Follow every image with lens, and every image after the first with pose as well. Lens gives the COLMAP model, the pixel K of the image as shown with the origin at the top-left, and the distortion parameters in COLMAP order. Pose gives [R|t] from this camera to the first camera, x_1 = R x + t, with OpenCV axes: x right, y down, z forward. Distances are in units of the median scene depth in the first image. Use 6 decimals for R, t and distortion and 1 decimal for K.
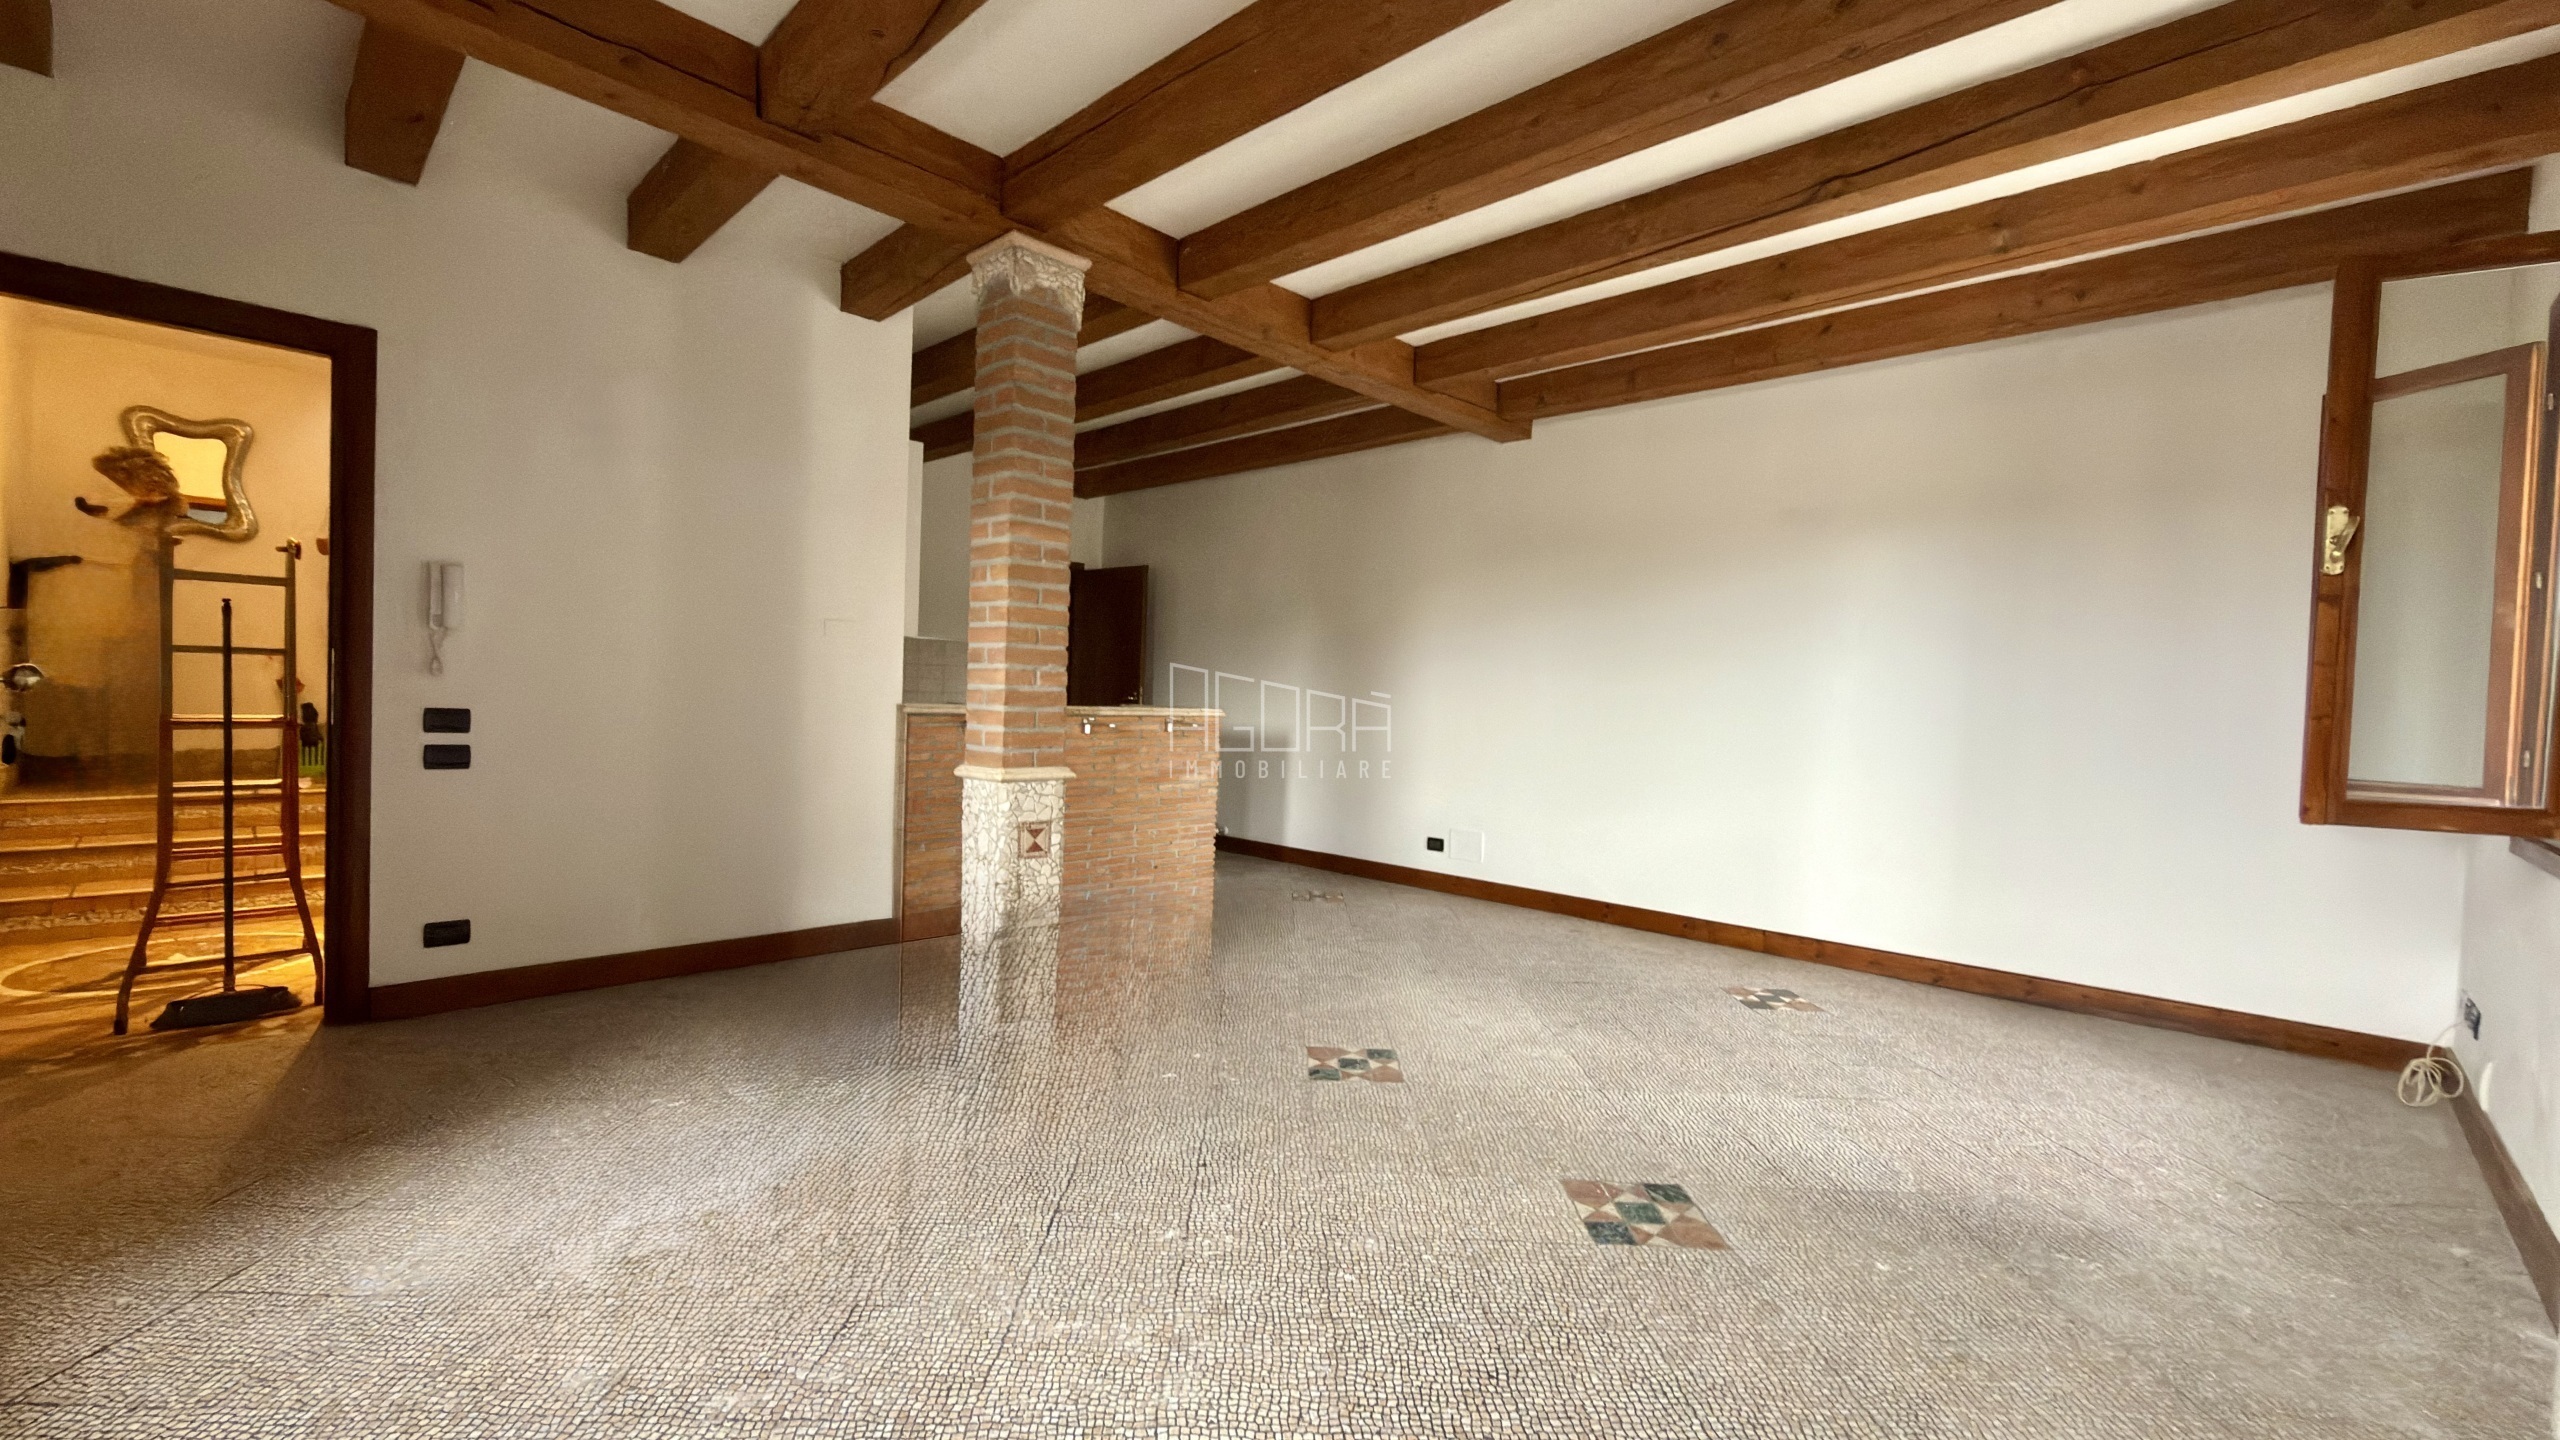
lens RADIAL K [[1016.5, 0, 1277.3], [0, 1016.5, 718.1], [0, 0, 1]] dist [0.000037, -0.000014]
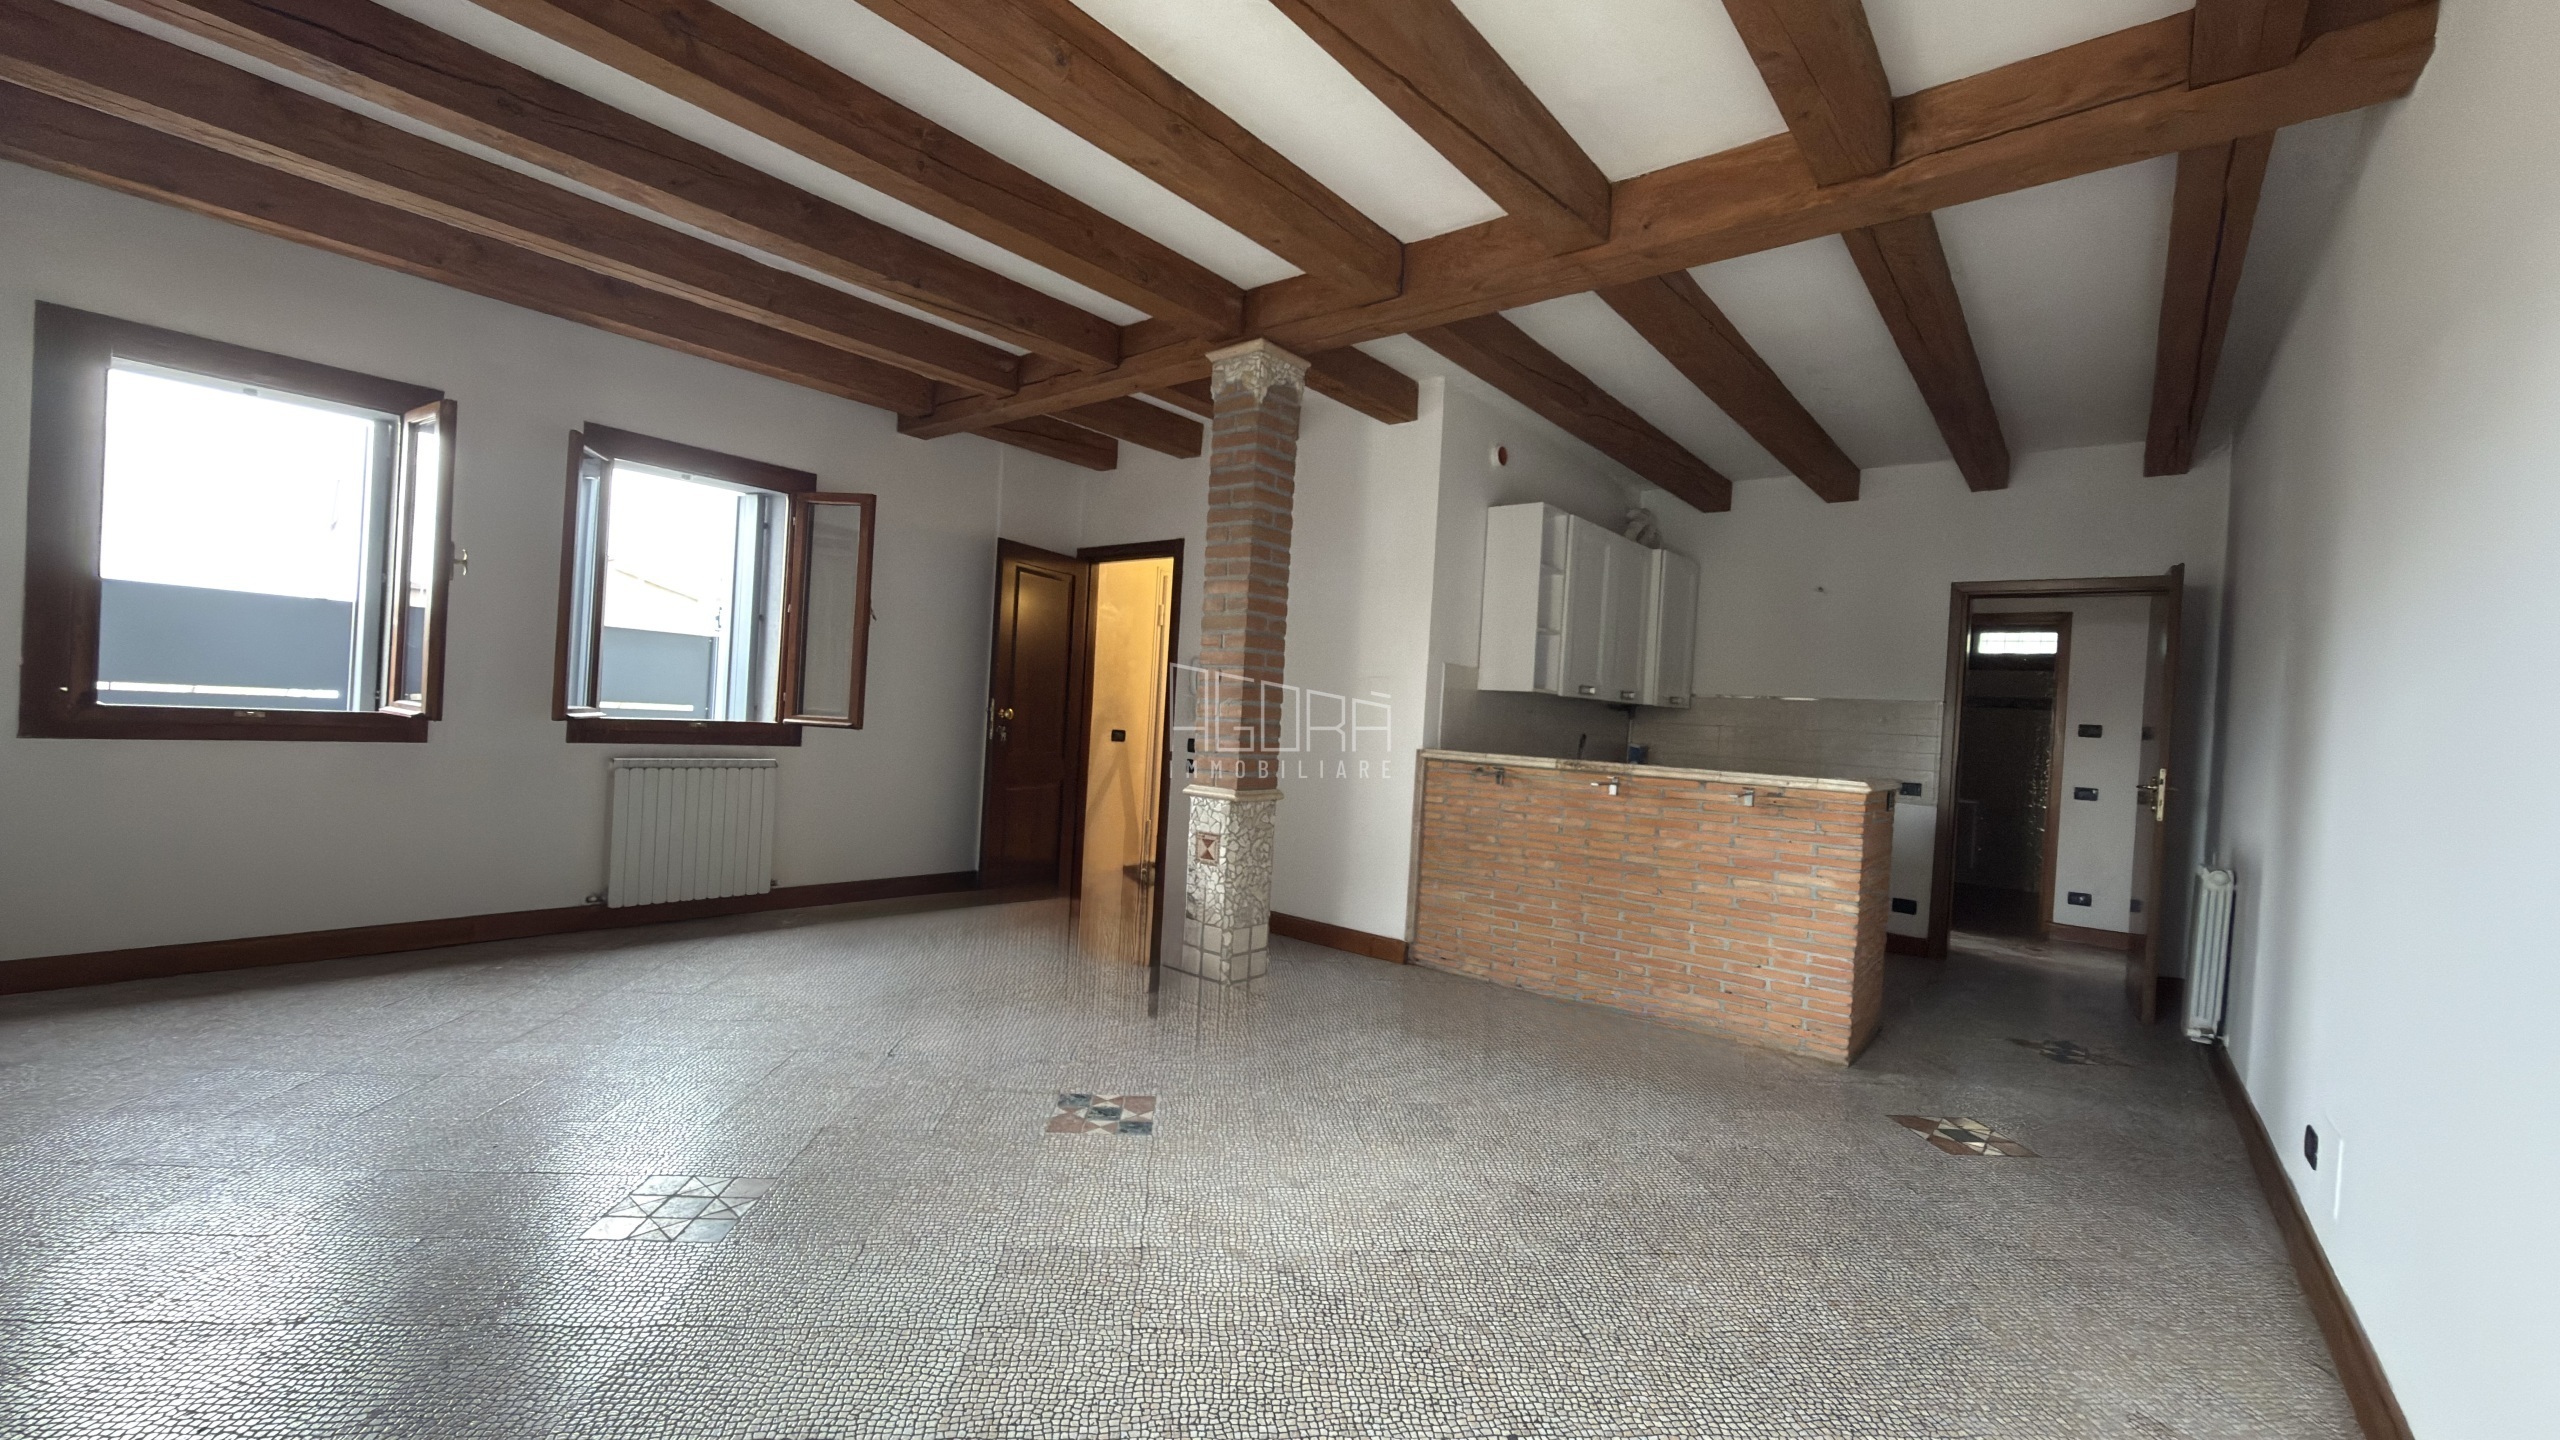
lens RADIAL K [[1016.5, 0, 1277.3], [0, 1016.5, 718.1], [0, 0, 1]] dist [0.000037, -0.000014]
pose [[0.074450, -0.031032, -0.996742, 0.924647], [-0.079837, 0.996122, -0.036976, 0.007266], [0.994024, 0.082329, 0.071684, 0.973196]]
